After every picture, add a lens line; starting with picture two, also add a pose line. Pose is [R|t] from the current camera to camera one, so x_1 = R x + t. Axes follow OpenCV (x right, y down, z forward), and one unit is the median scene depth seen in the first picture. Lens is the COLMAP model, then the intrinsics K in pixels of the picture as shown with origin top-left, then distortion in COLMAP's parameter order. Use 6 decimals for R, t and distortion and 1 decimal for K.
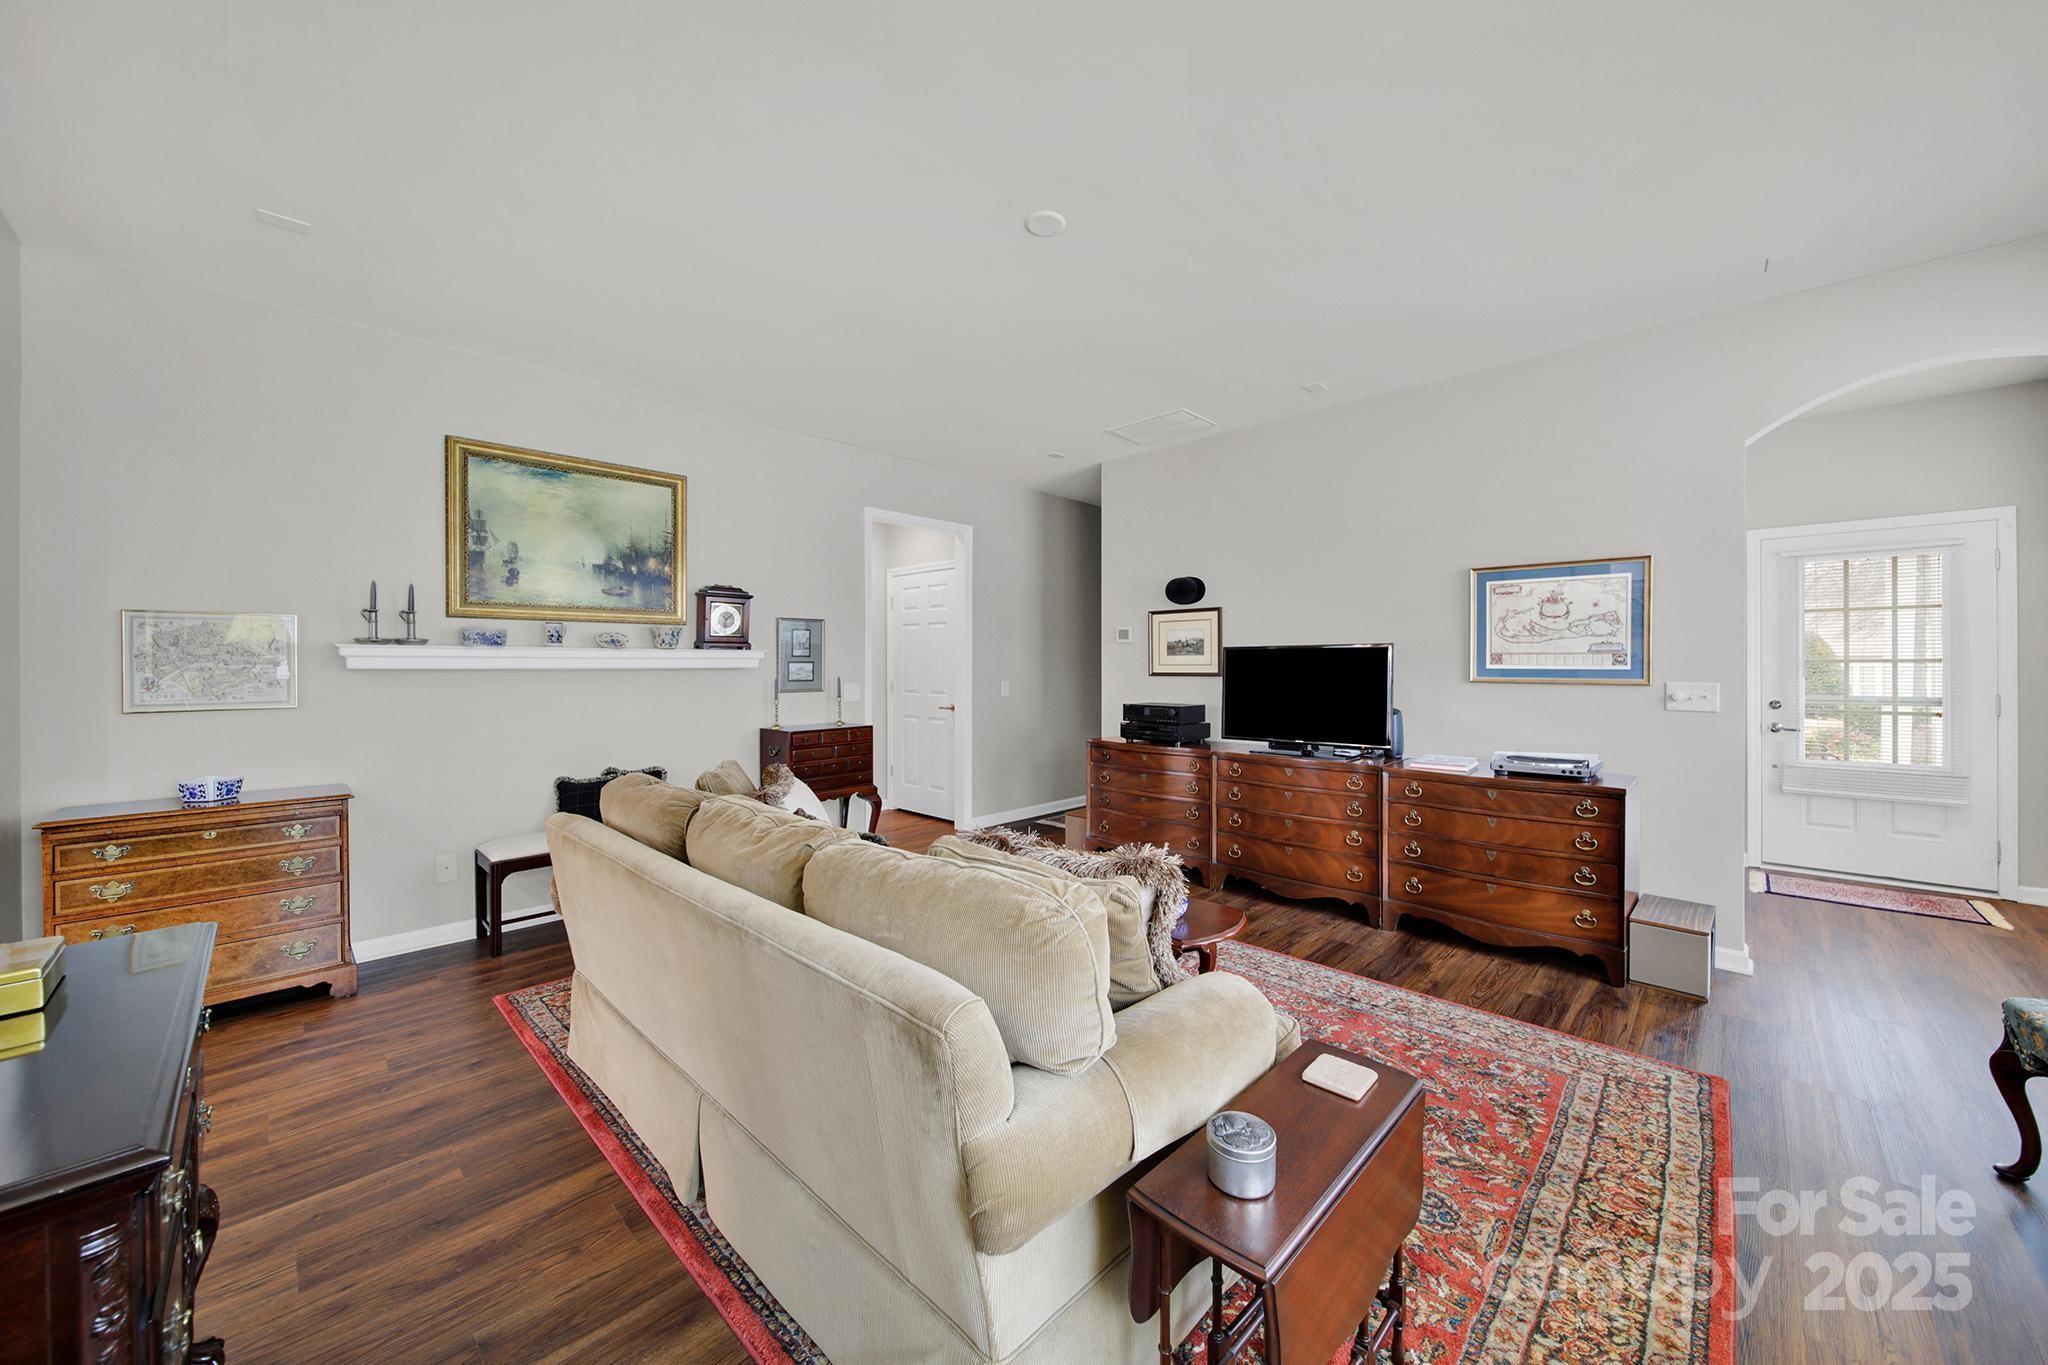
lens RADIAL K [[740.6, 0, 1023.5], [0, 740.6, 666.8], [0, 0, 1]] dist [-0.001228, -0.000605]
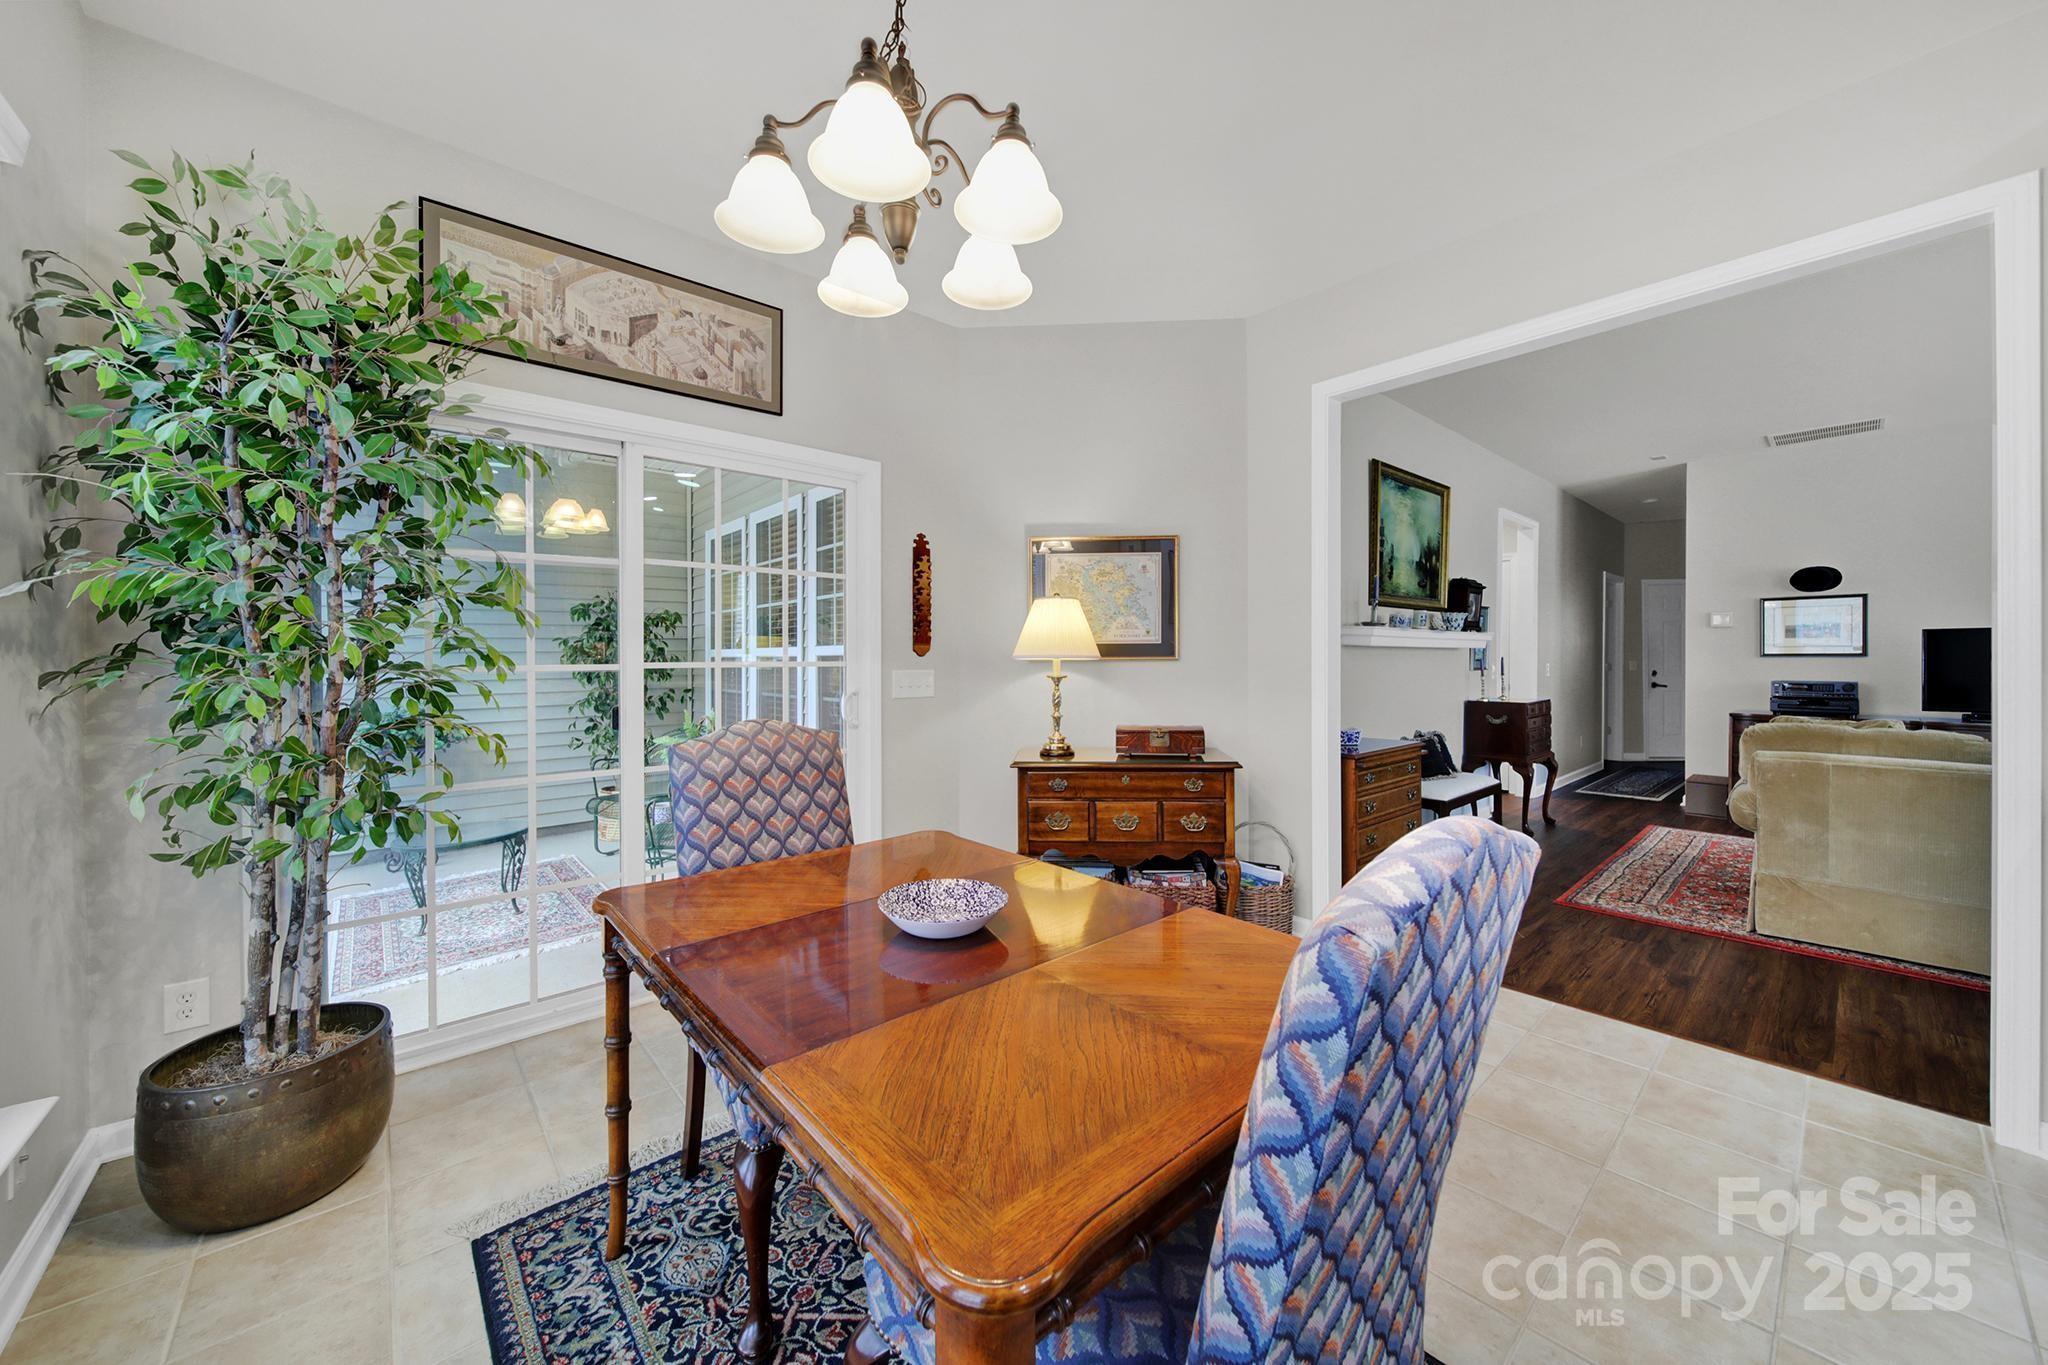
lens RADIAL K [[740.6, 0, 1023.5], [0, 740.6, 666.8], [0, 0, 1]] dist [-0.001228, -0.000605]
pose [[0.996723, 0.000759, -0.080889, -1.186175], [0.000368, 0.999903, 0.013919, 0.017173], [0.080891, -0.013903, 0.996626, -0.272097]]
